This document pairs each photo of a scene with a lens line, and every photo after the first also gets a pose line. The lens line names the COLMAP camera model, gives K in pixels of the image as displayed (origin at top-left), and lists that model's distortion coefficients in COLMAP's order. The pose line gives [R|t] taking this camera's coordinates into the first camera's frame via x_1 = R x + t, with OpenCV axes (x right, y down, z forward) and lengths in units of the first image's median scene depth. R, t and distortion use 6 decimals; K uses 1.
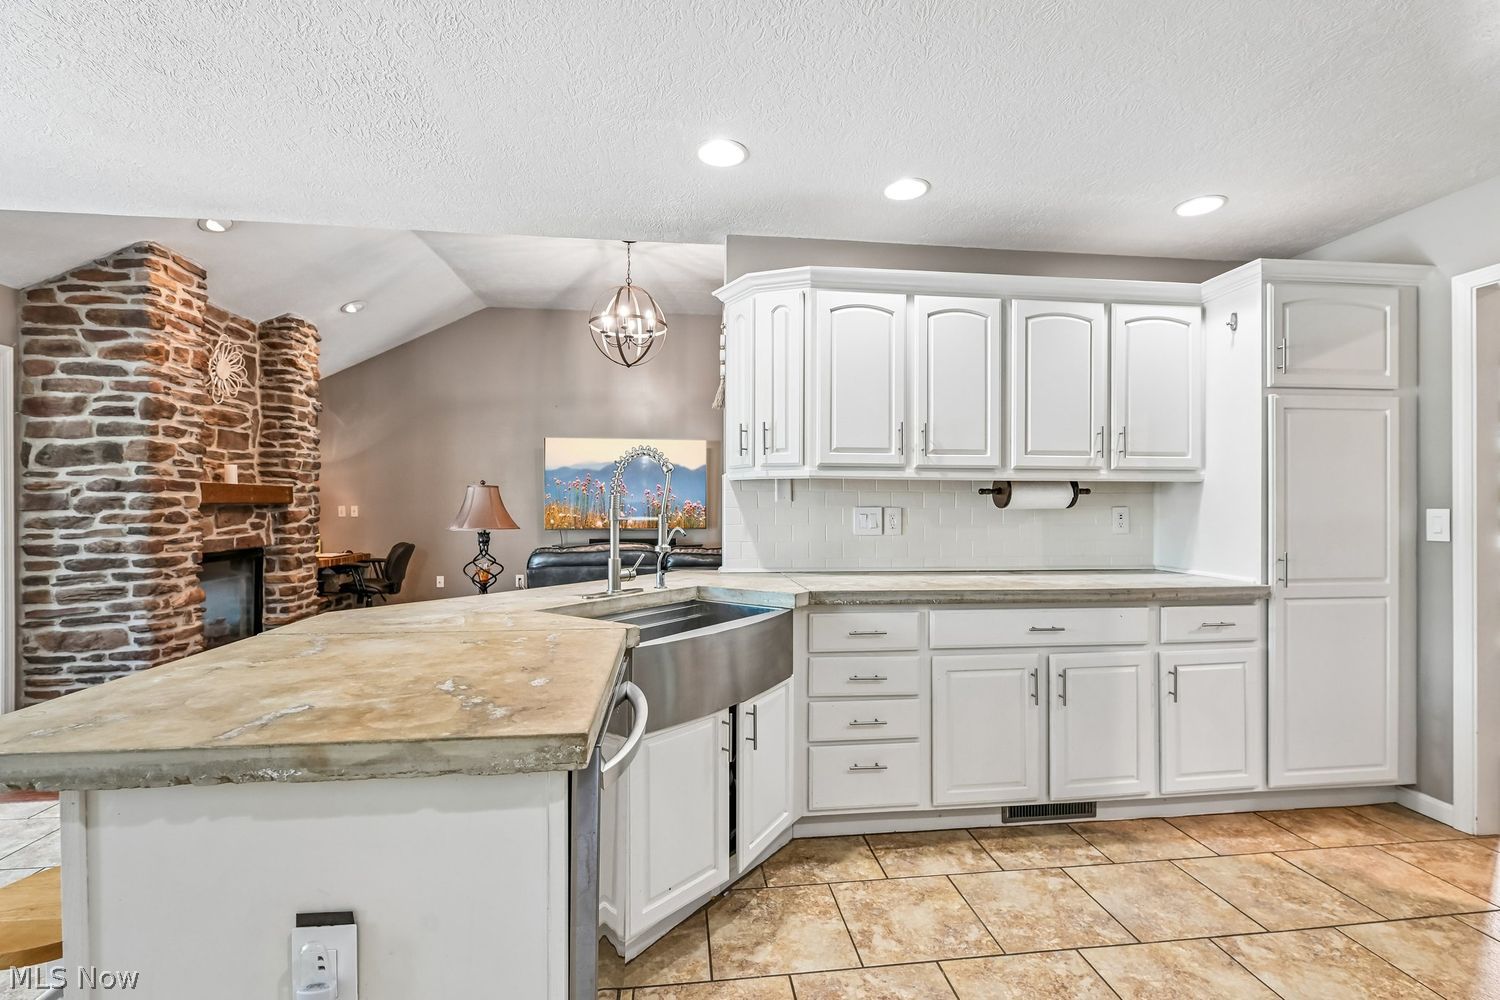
lens RADIAL K [[670.5, 0, 755.6], [0, 670.5, 506.3], [0, 0, 1]] dist [-0.002184, -0.000408]
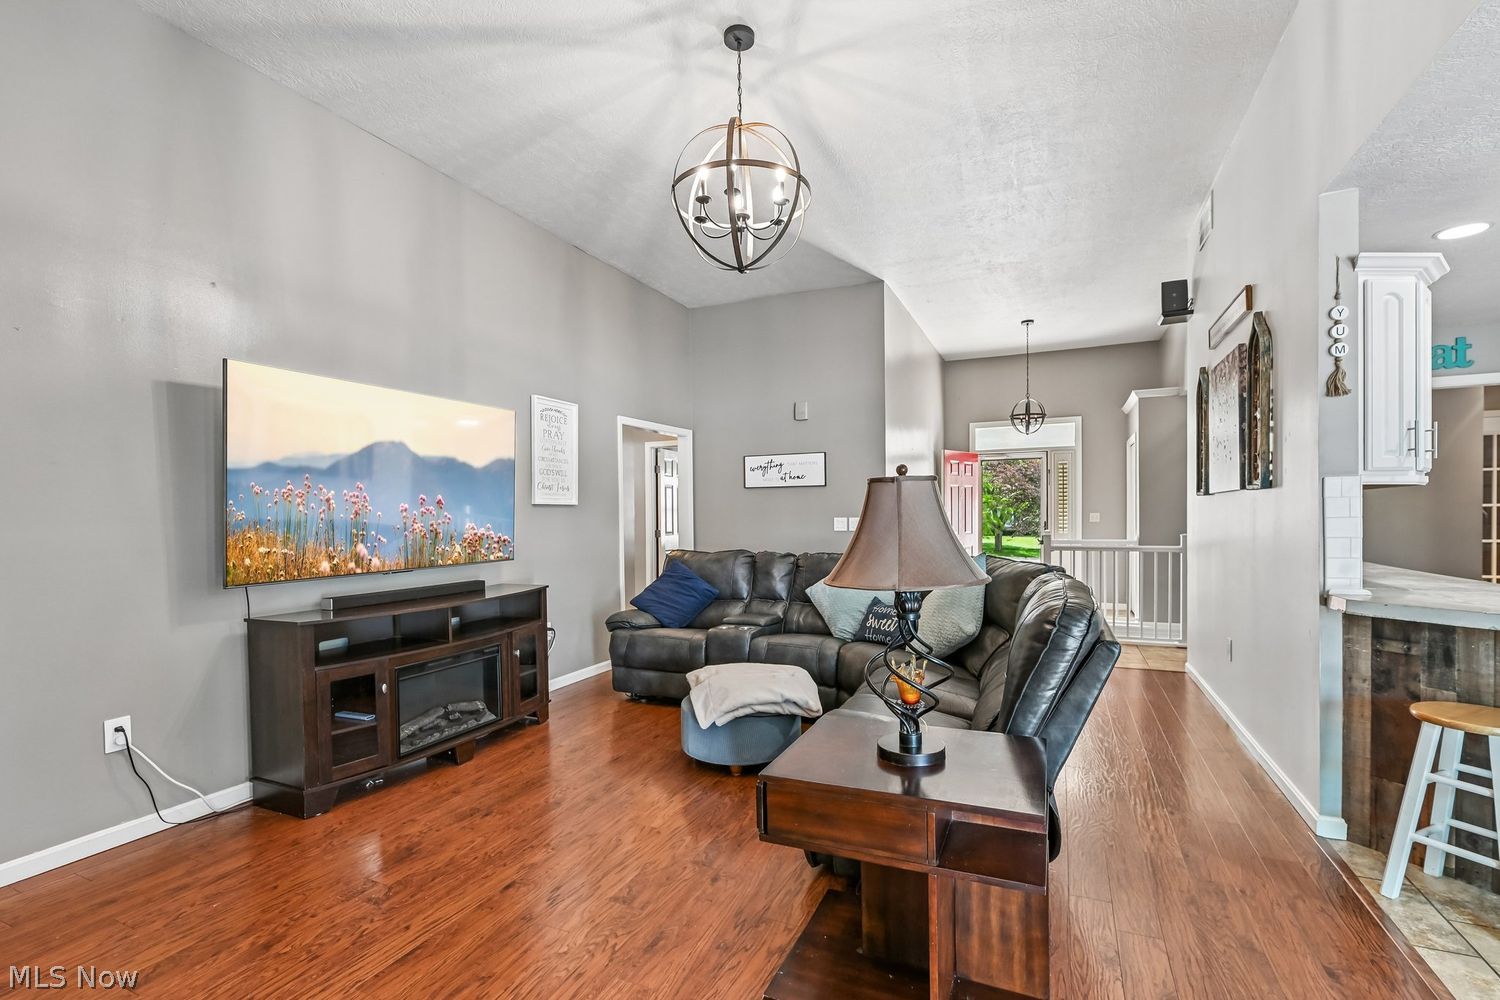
lens RADIAL K [[676.4, 0, 763.4], [0, 676.4, 509.1], [0, 0, 1]] dist [-0.001766, -0.001093]
pose [[0.510617, -0.003760, 0.859800, -0.876614], [0.015290, 0.999872, -0.004707, -0.011261], [-0.859672, 0.015550, 0.510609, 0.935315]]
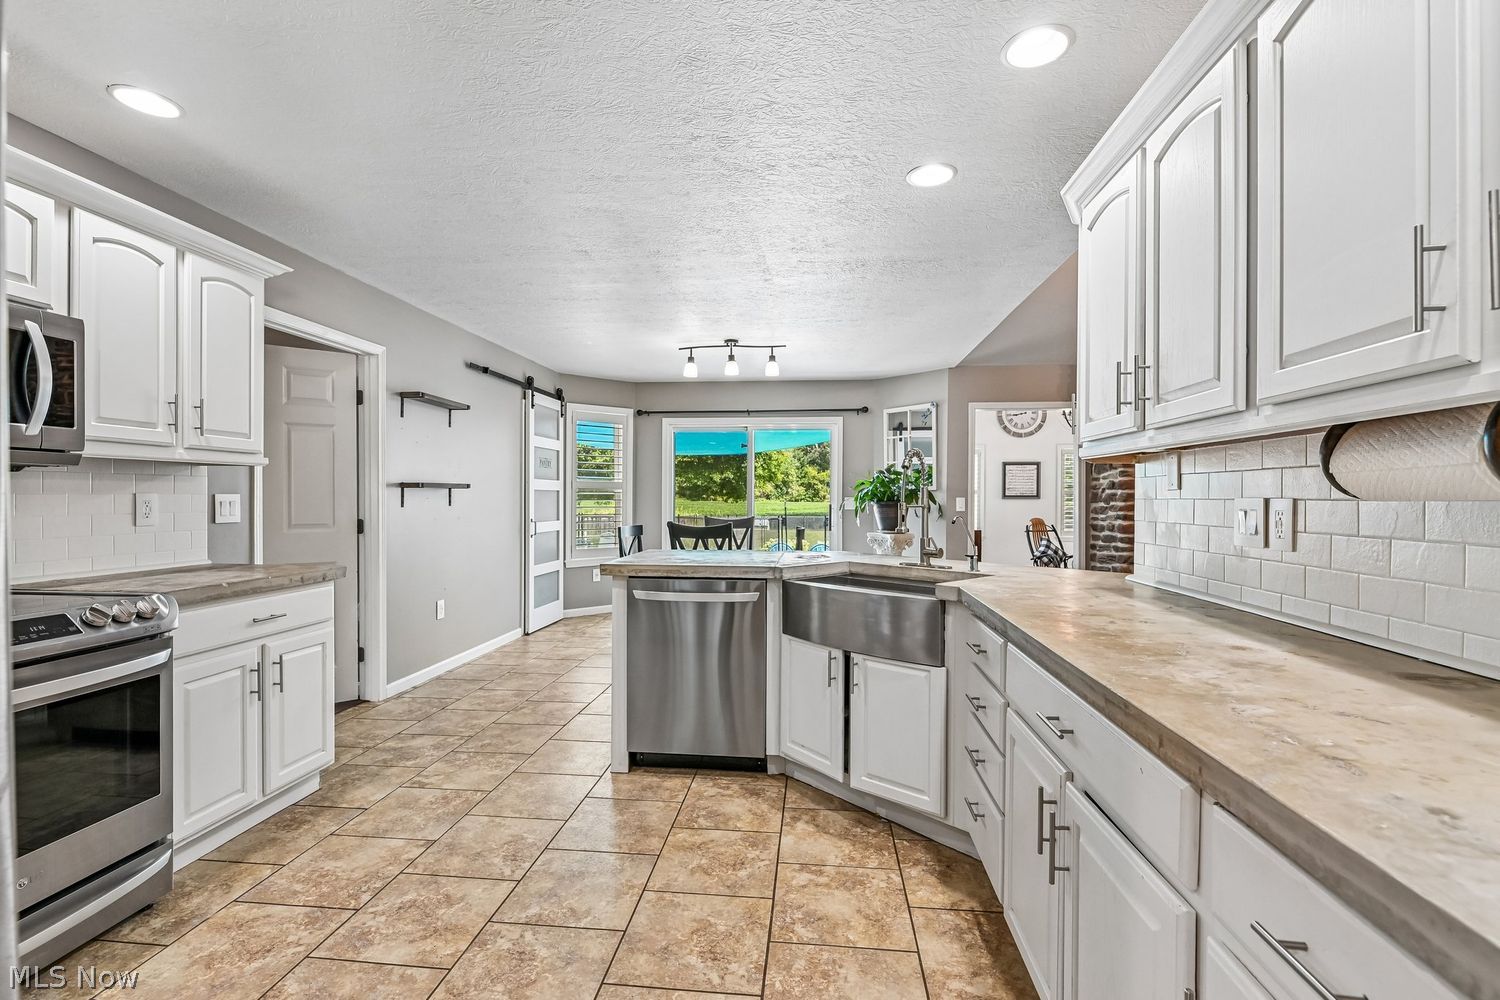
lens RADIAL K [[676.4, 0, 763.4], [0, 676.4, 509.1], [0, 0, 1]] dist [-0.001766, -0.001093]
pose [[-0.210608, 0.013928, -0.977471, 0.638387], [-0.004937, 0.999871, 0.015310, 0.001843], [0.977558, 0.008050, -0.210512, 0.563542]]
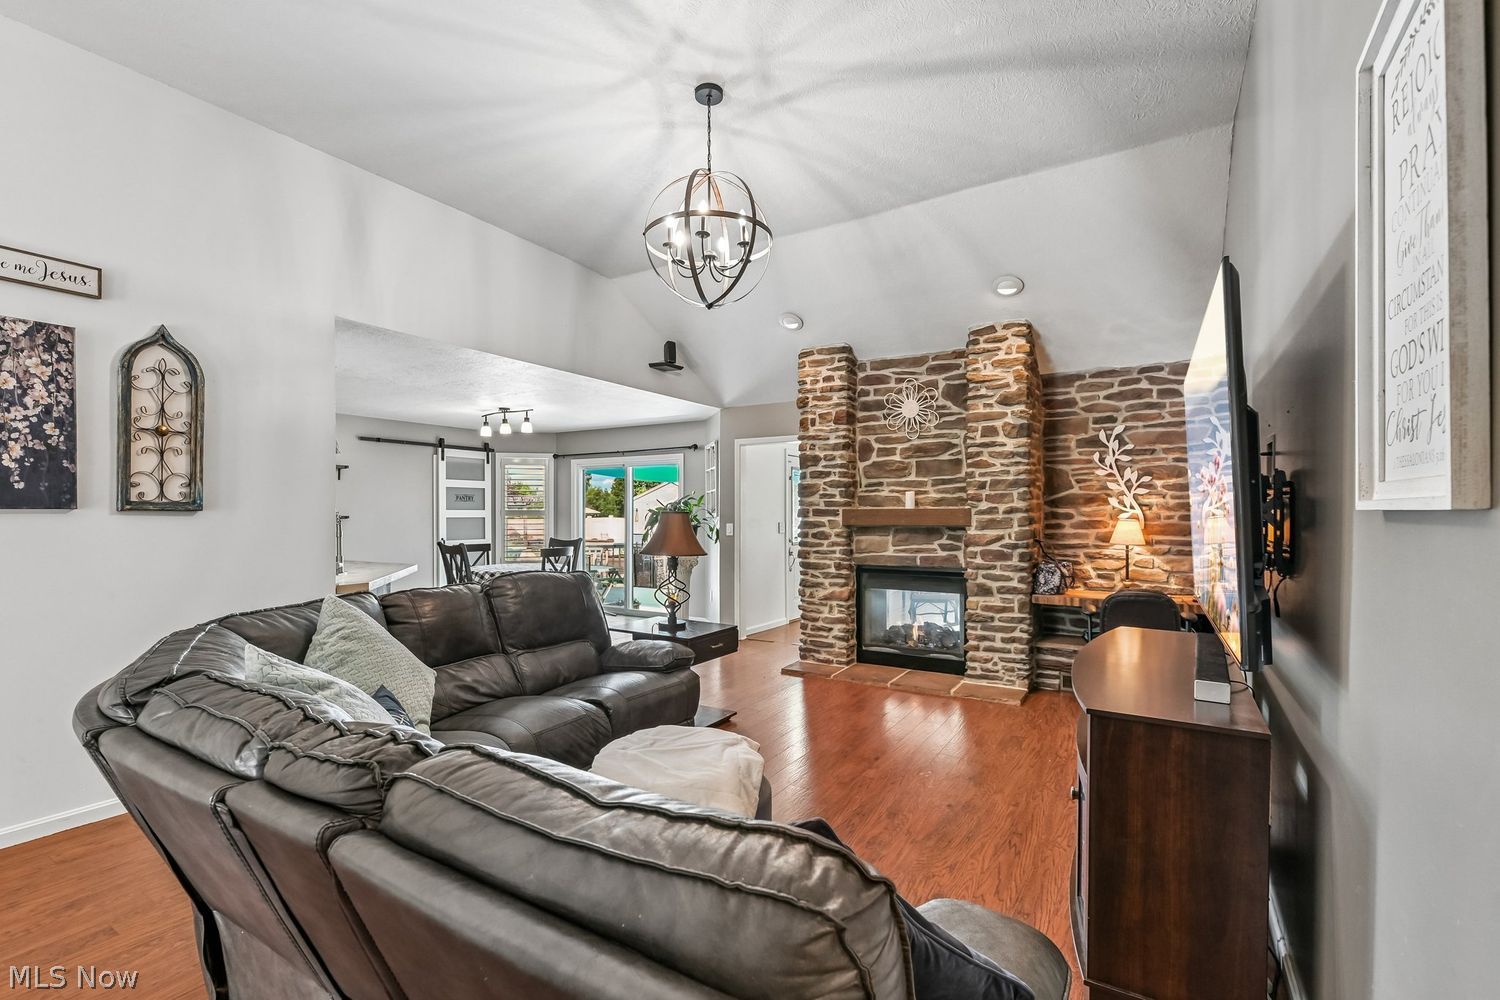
lens RADIAL K [[676.4, 0, 763.4], [0, 676.4, 509.1], [0, 0, 1]] dist [-0.001766, -0.001093]
pose [[-0.616313, -0.005528, -0.787482, 0.342474], [-0.002229, 0.999984, -0.005275, -0.031703], [0.787498, -0.001496, -0.616315, 1.876532]]
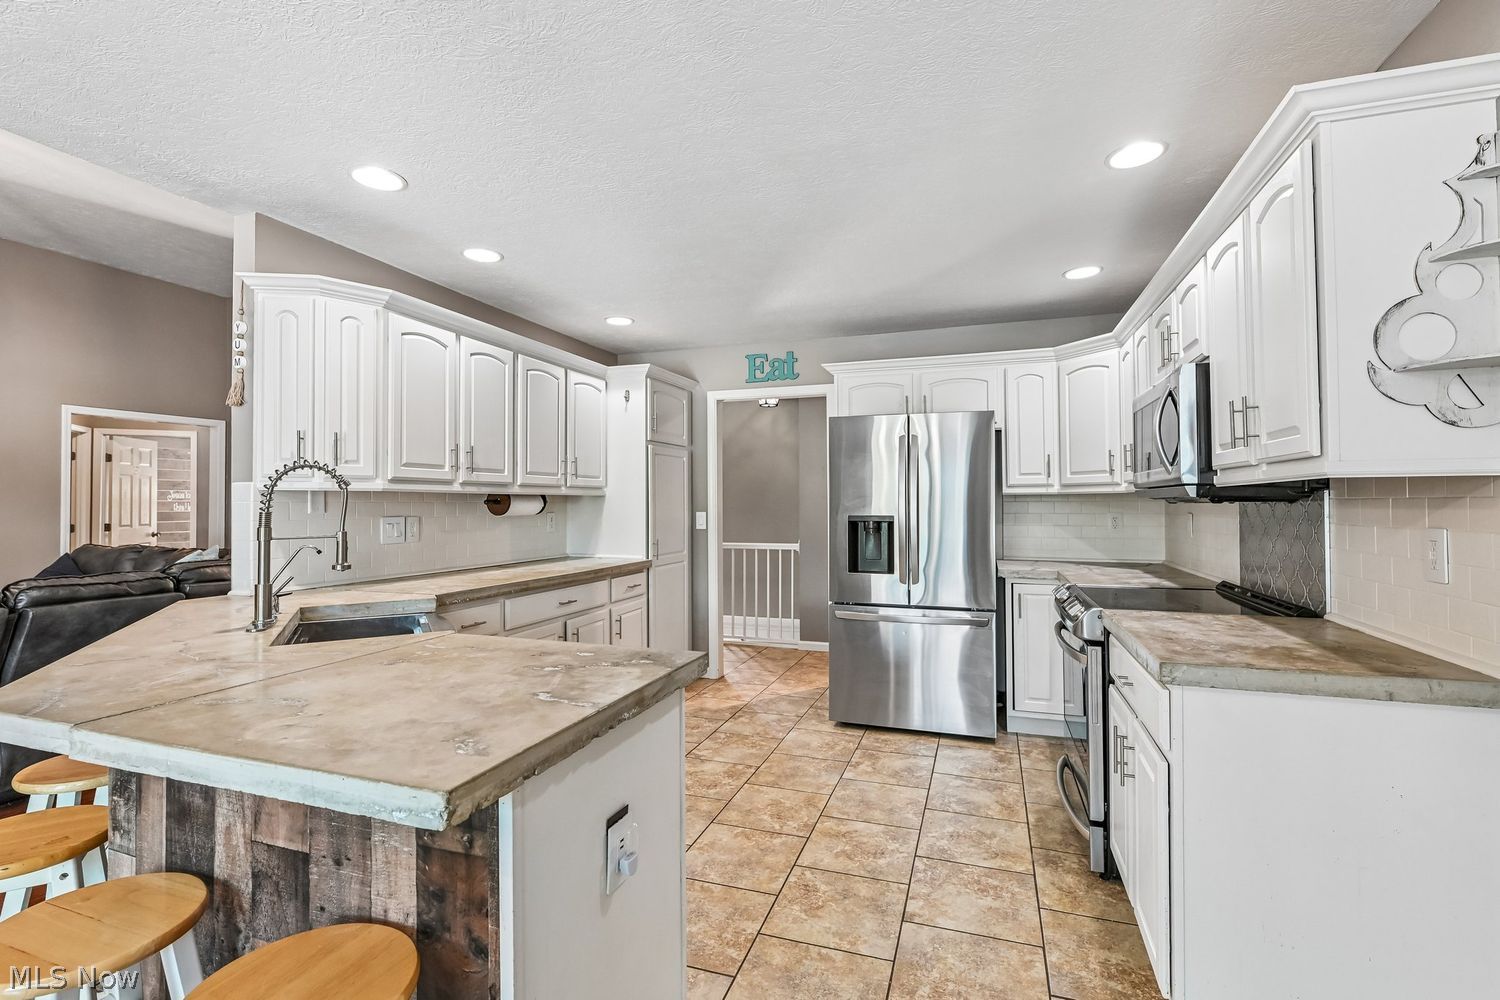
lens RADIAL K [[676.4, 0, 757.3], [0, 676.4, 494.2], [0, 0, 1]] dist [0.001426, -0.000088]
pose [[0.437313, 0.008556, 0.899268, -0.421870], [0.003314, 0.999933, -0.011126, -0.016406], [-0.899303, 0.007846, 0.437256, 0.015954]]
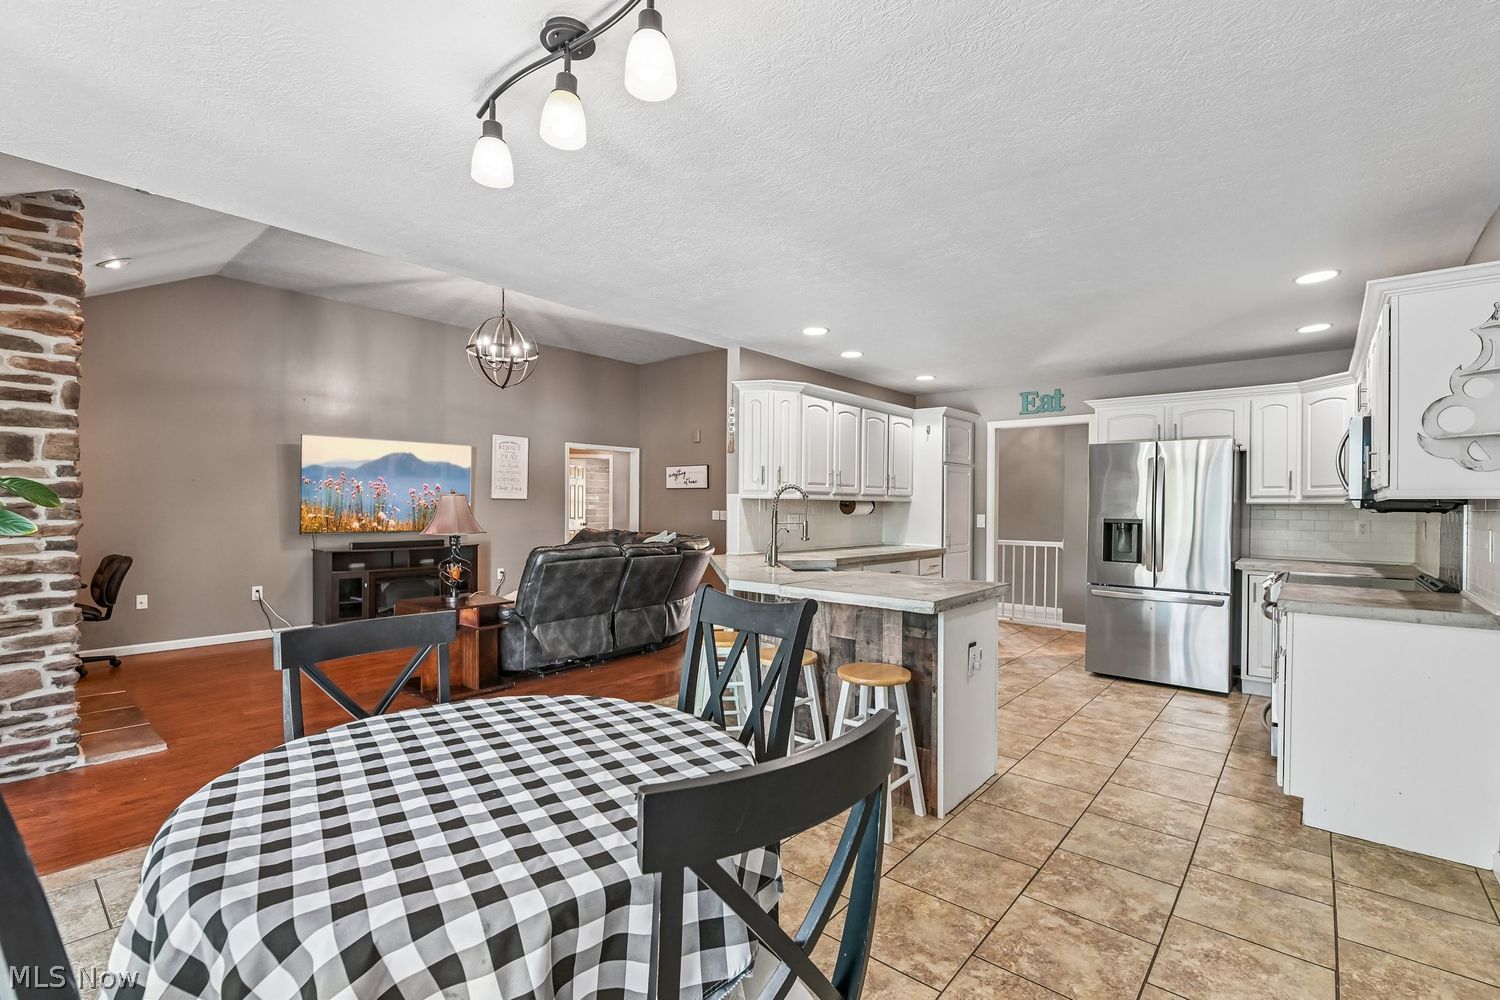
lens RADIAL K [[666.5, 0, 754.6], [0, 666.5, 511.5], [0, 0, 1]] dist [-0.001654, -0.000376]
pose [[0.736168, -0.002731, 0.676793, -0.848683], [-0.006888, 0.999910, 0.011527, -0.019735], [-0.676763, -0.013147, 0.736083, -0.164027]]
